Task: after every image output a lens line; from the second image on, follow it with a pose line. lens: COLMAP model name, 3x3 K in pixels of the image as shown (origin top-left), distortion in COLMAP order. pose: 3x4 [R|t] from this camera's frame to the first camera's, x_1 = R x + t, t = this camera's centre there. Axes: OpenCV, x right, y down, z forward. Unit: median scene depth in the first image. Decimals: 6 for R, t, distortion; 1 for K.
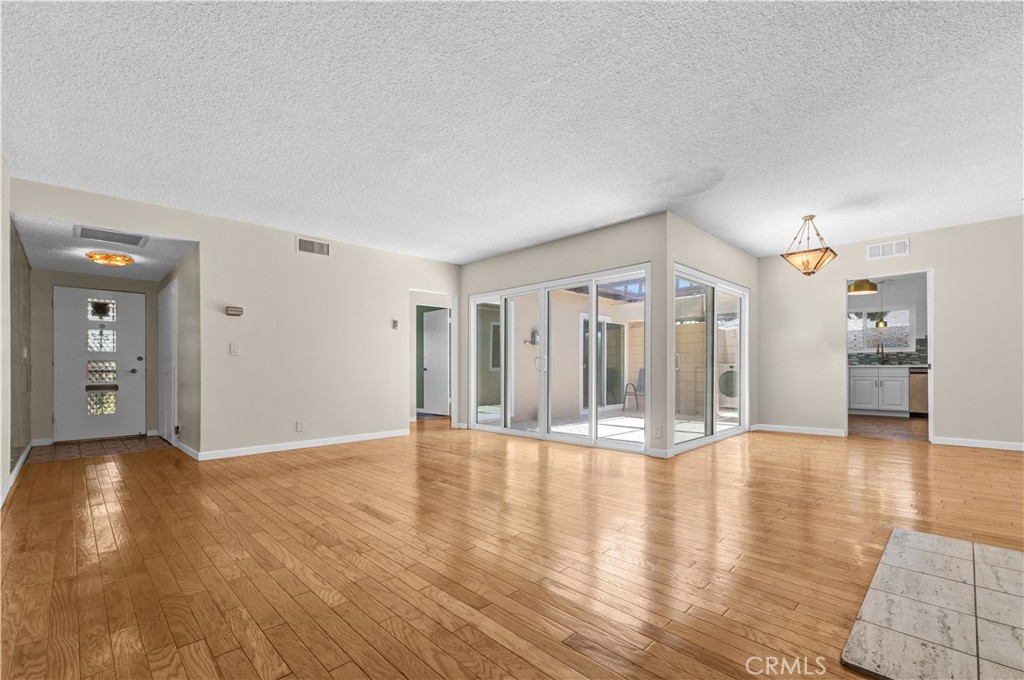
lens RADIAL K [[452.4, 0, 515.8], [0, 452.4, 354.2], [0, 0, 1]] dist [-0.003664, -0.000634]
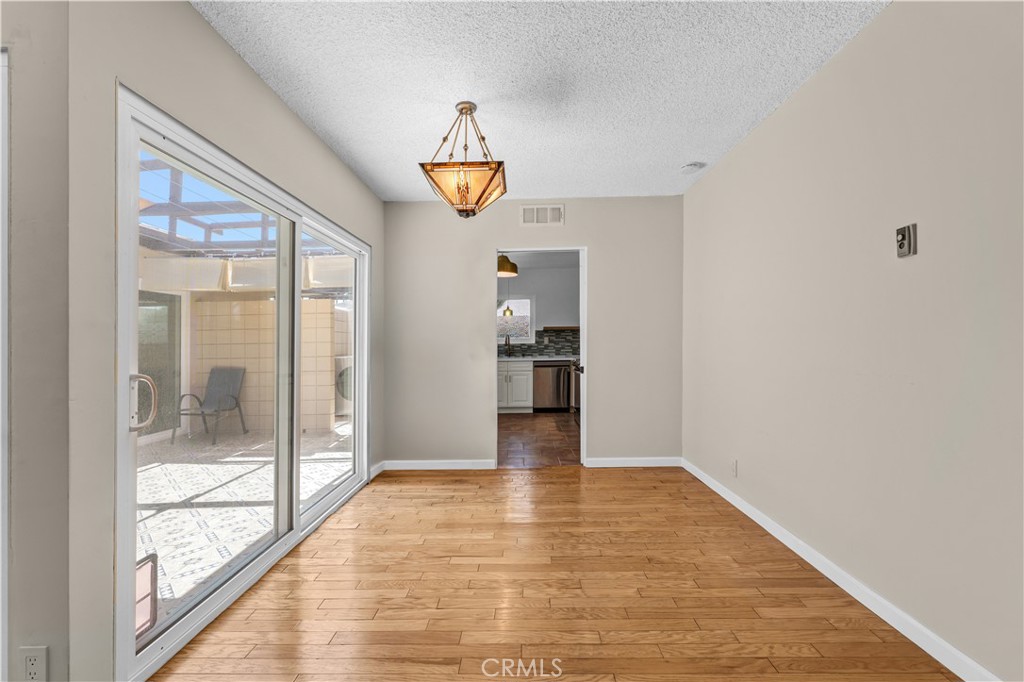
lens RADIAL K [[452.4, 0, 515.8], [0, 452.4, 355.2], [0, 0, 1]] dist [-0.003664, -0.000634]
pose [[0.724754, -0.018658, 0.688755, 0.230791], [-0.012233, 0.999127, 0.039939, -0.023811], [-0.688899, -0.037372, 0.723894, 0.408586]]
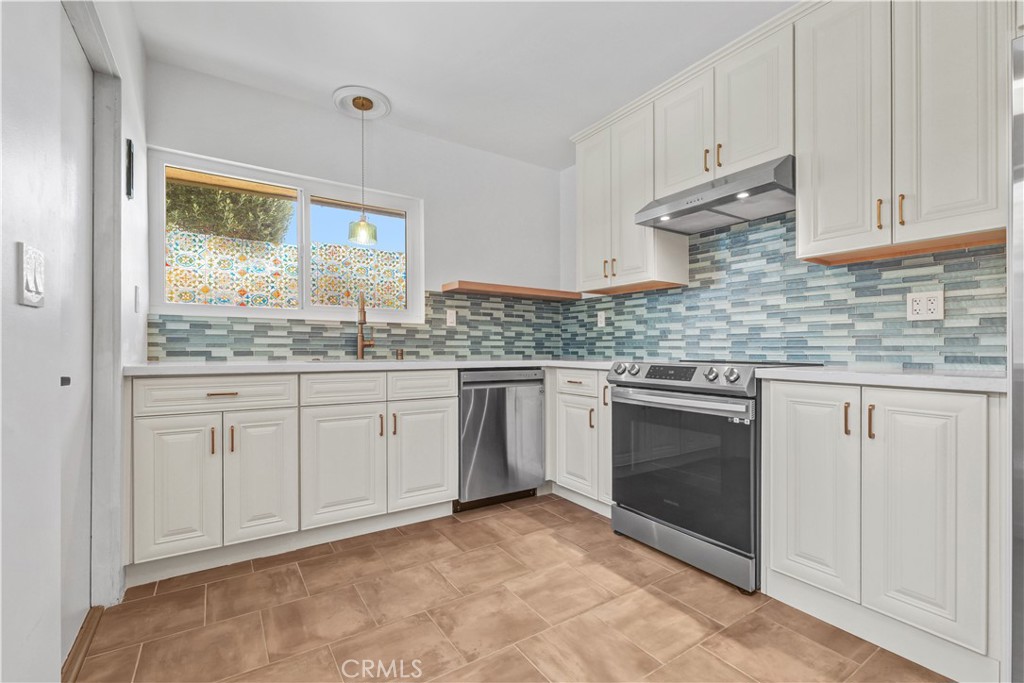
lens RADIAL K [[452.4, 0, 515.8], [0, 452.4, 355.7], [0, 0, 1]] dist [-0.003664, -0.000634]
pose [[0.194711, -0.006239, 0.980841, 0.674755], [-0.030538, 0.999456, 0.012419, 0.018439], [-0.980385, -0.032371, 0.194414, 1.091820]]
